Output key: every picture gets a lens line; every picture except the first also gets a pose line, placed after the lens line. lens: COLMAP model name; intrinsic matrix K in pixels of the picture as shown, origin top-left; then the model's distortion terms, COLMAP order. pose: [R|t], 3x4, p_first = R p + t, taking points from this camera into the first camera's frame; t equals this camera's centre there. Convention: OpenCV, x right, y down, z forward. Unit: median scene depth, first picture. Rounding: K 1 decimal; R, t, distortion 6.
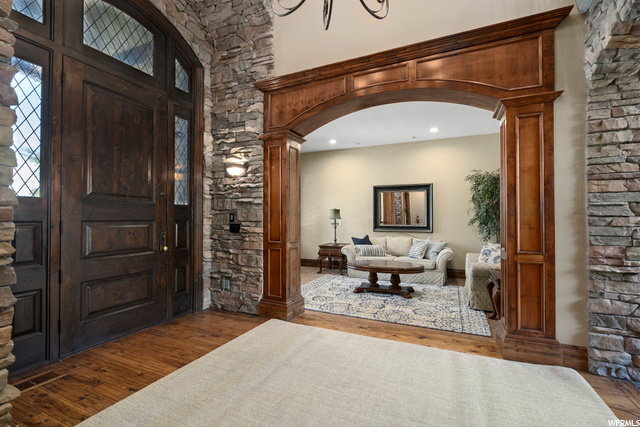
lens RADIAL K [[288.8, 0, 320.1], [0, 288.8, 215.2], [0, 0, 1]] dist [-0.003936, 0.001241]
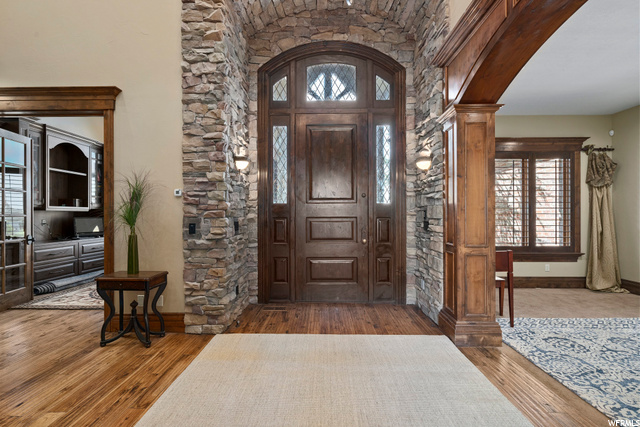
lens RADIAL K [[288.8, 0, 319.3], [0, 288.8, 215.1], [0, 0, 1]] dist [-0.003936, 0.001241]
pose [[0.400421, -0.001414, -0.916330, 0.423367], [0.011824, 0.999924, 0.003624, 0.002460], [0.916255, -0.012286, 0.400407, 0.312206]]
